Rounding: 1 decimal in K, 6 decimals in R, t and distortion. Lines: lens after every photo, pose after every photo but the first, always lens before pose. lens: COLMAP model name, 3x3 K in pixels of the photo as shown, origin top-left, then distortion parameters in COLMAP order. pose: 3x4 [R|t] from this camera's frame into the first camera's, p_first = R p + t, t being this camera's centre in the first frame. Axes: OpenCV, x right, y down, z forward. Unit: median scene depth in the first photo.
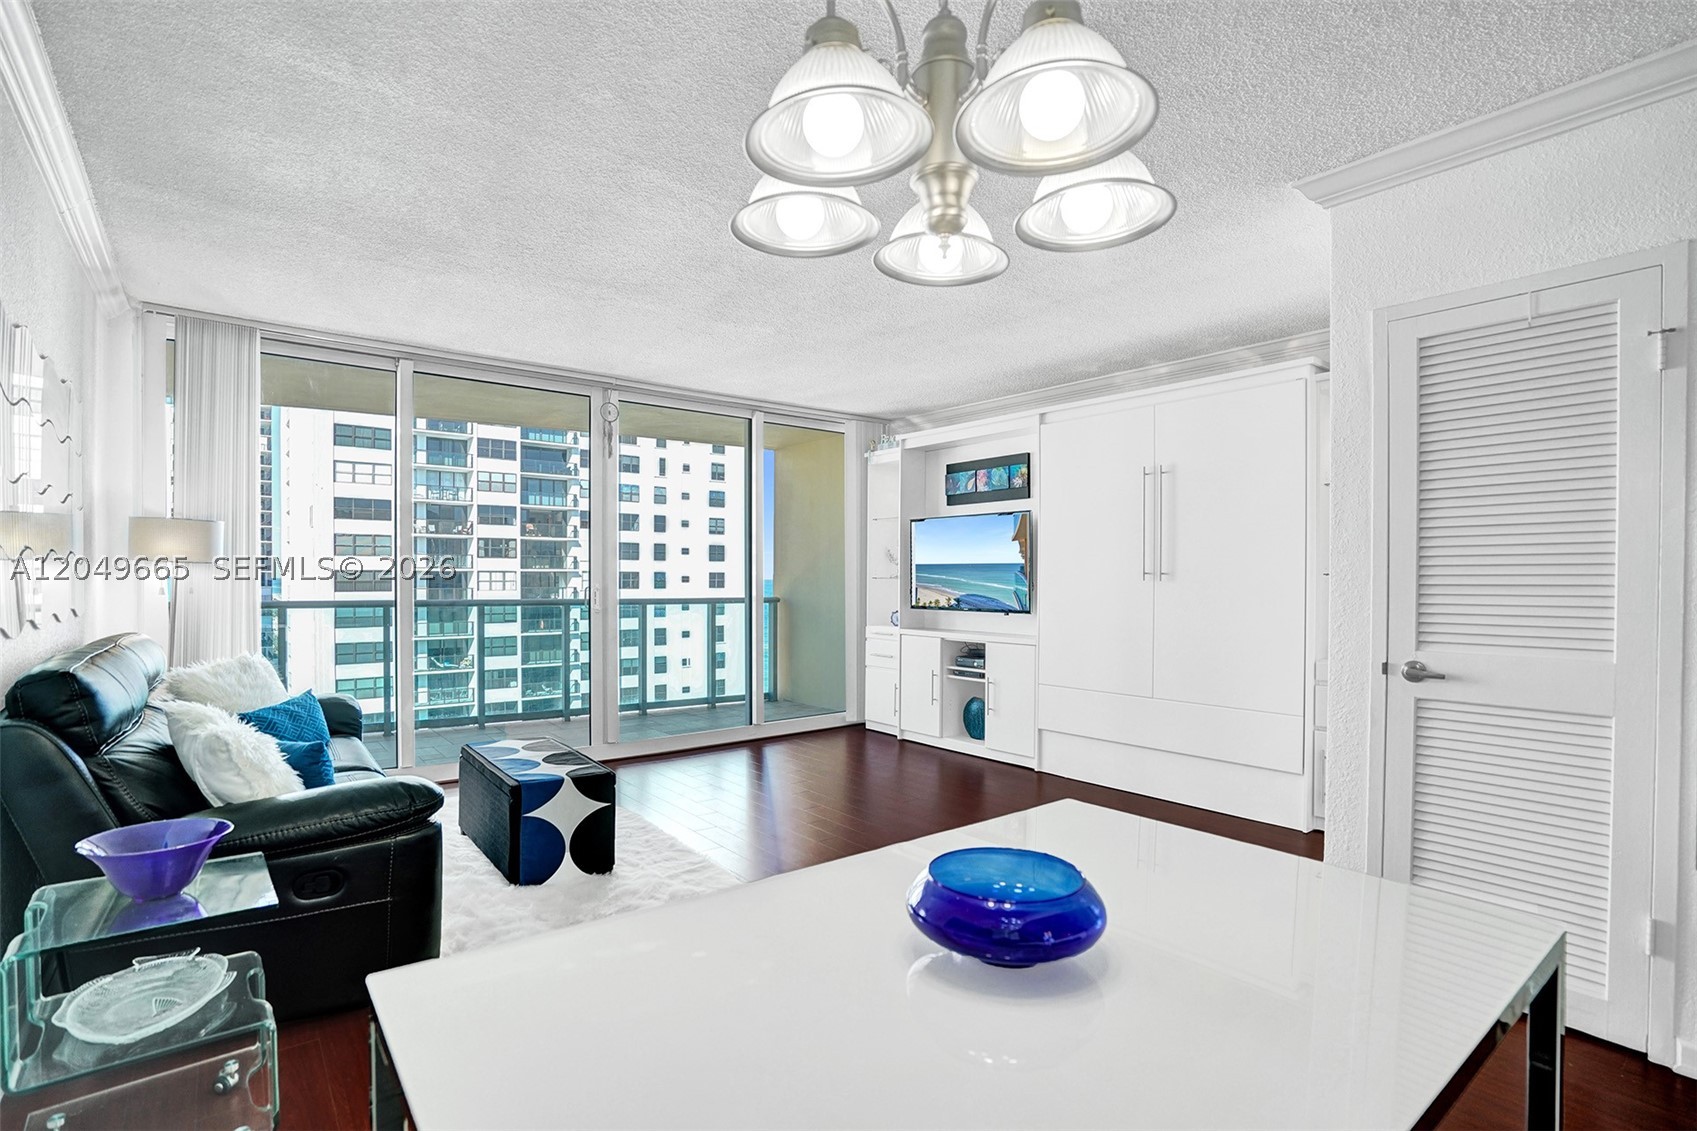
lens RADIAL K [[785.2, 0, 851.3], [0, 785.2, 596.5], [0, 0, 1]] dist [-0.001826, -0.000361]
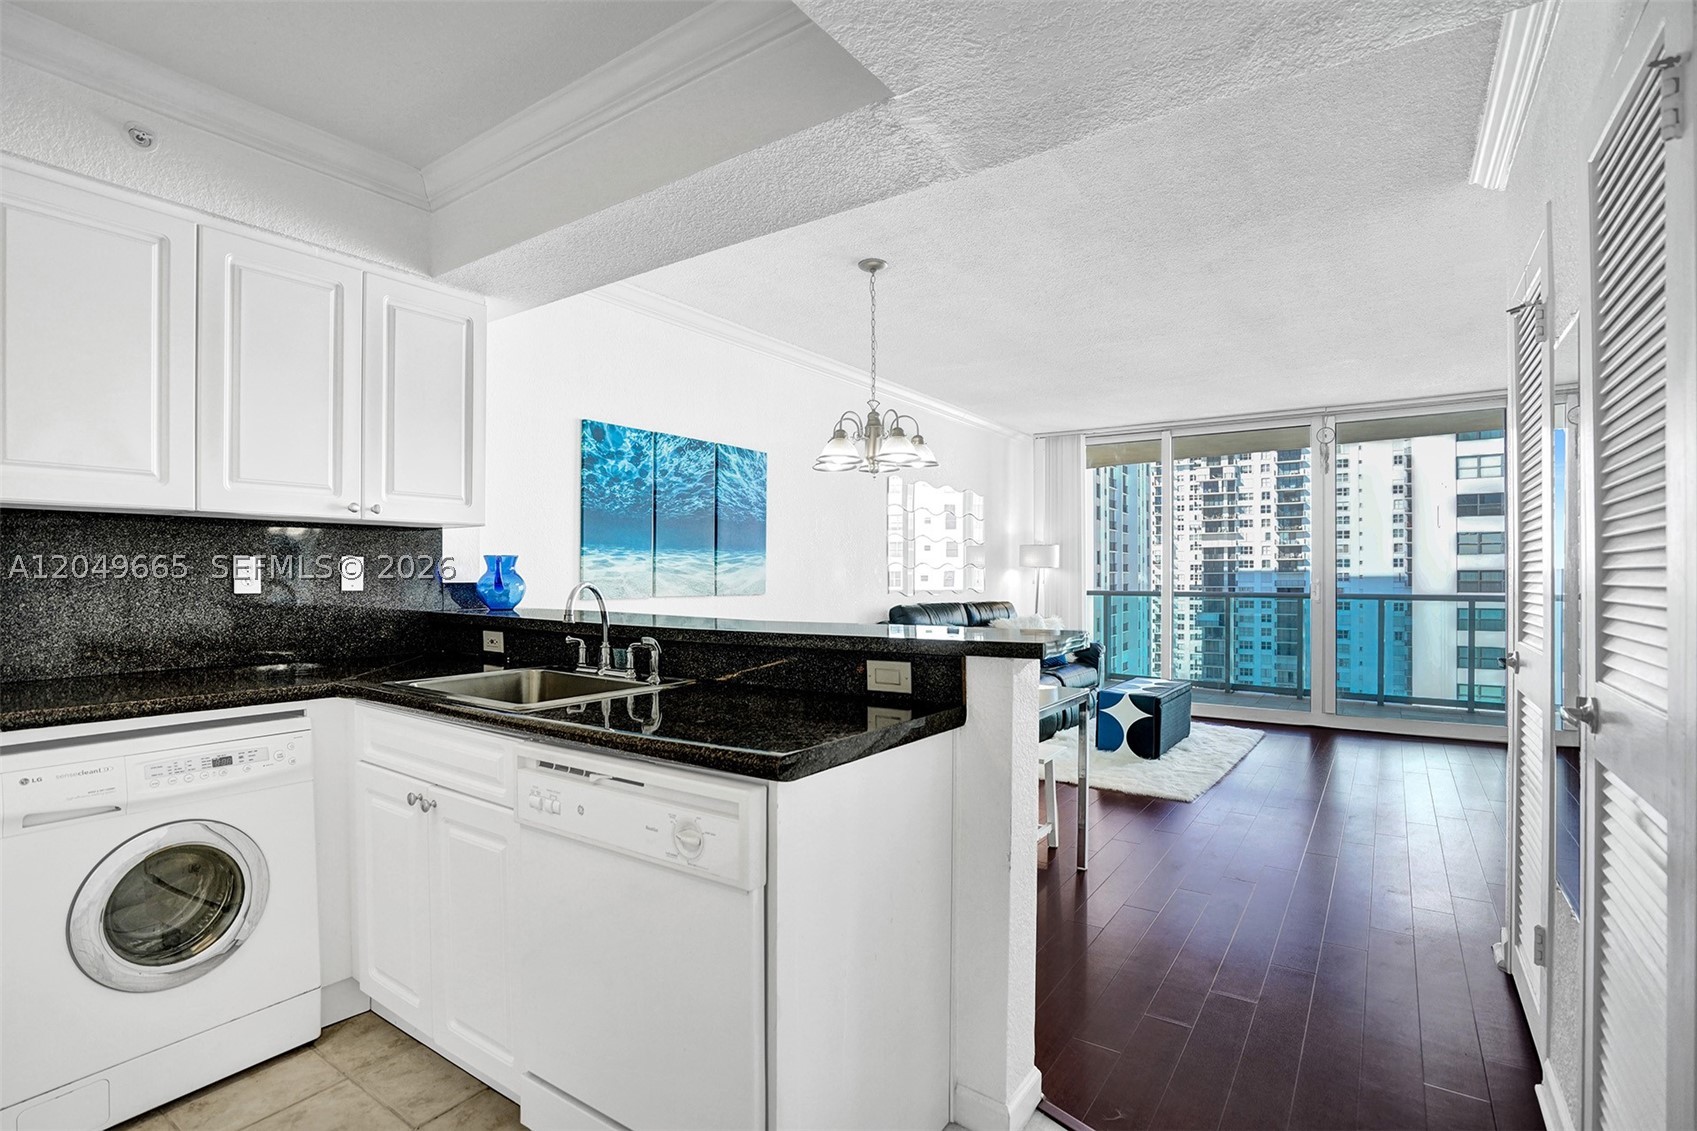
lens RADIAL K [[793.3, 0, 848.5], [0, 793.3, 565.5], [0, 0, 1]] dist [-0.027862, 0.014988]
pose [[0.294269, -0.012559, -0.955640, 0.538915], [-0.025444, 0.999456, -0.020970, 0.005541], [0.955384, 0.030486, 0.293789, -0.031751]]
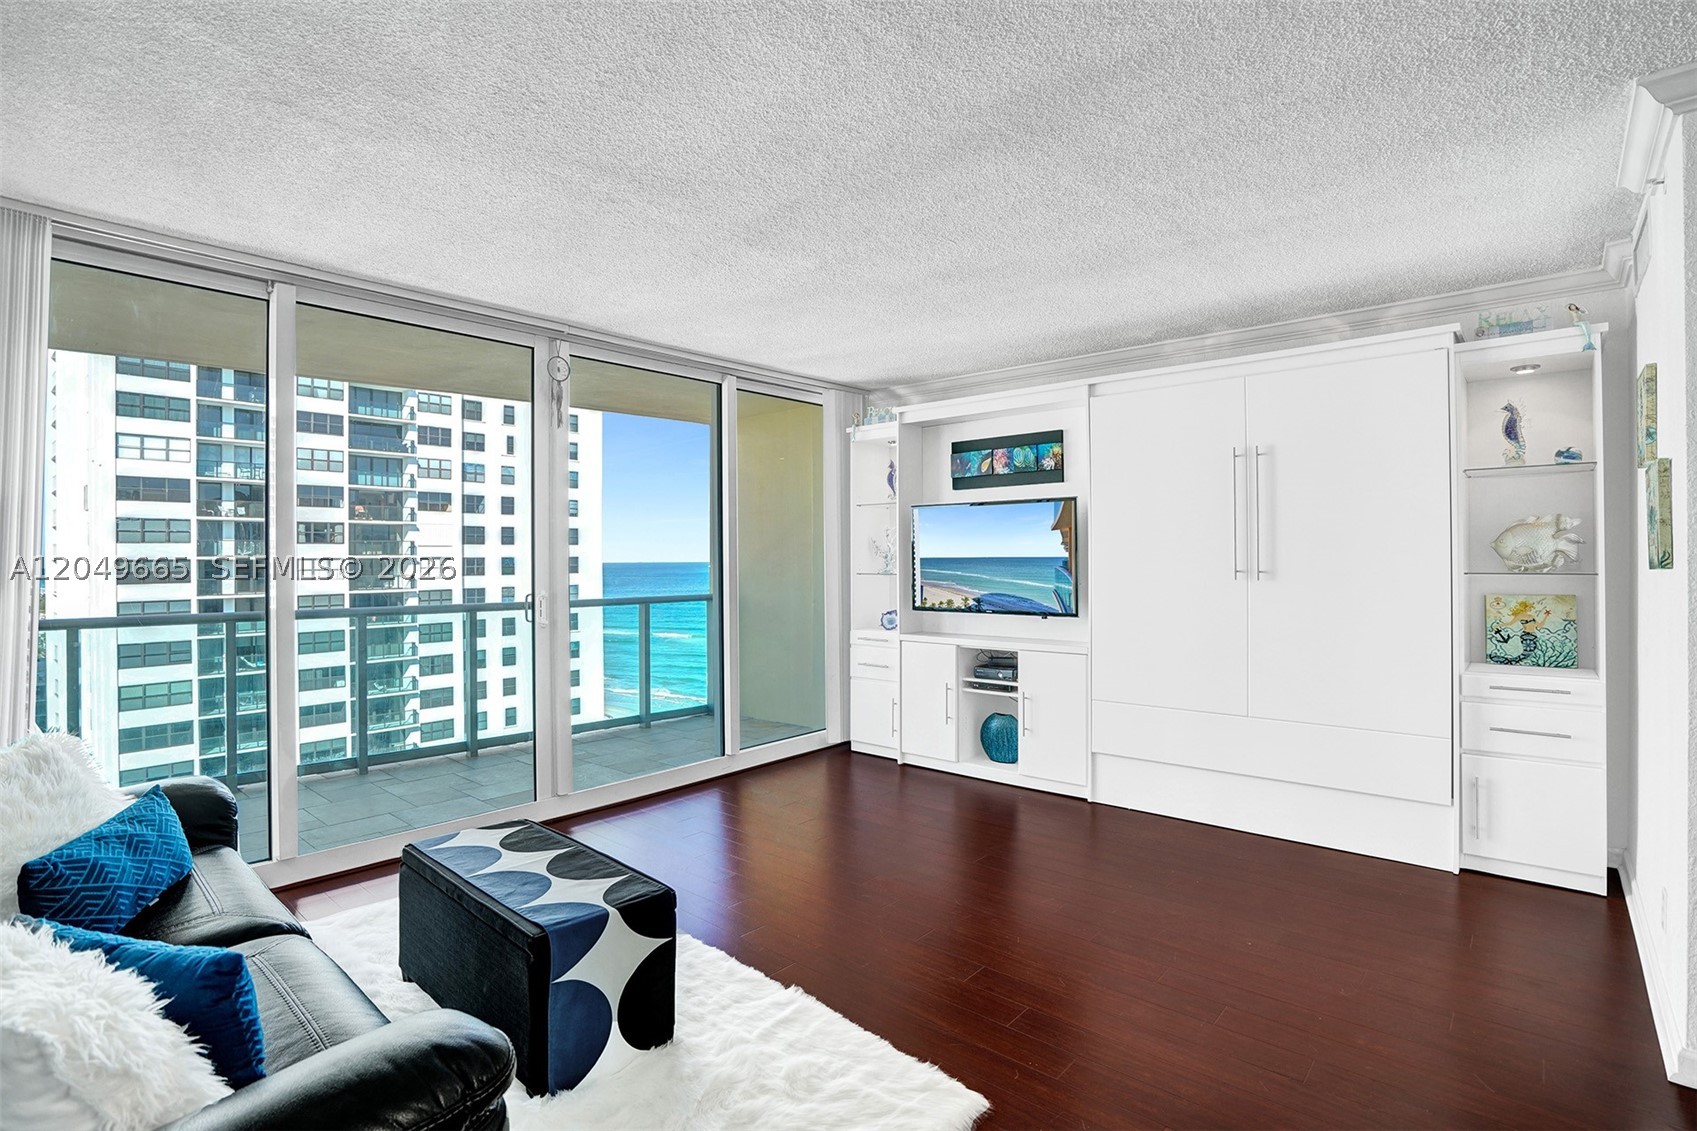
lens RADIAL K [[793.3, 0, 848.5], [0, 793.3, 565.5], [0, 0, 1]] dist [-0.027862, 0.014988]
pose [[0.985335, -0.012440, 0.170175, -0.140075], [0.015276, 0.999765, -0.015365, -0.020846], [-0.169943, 0.017740, 0.985294, 0.161709]]
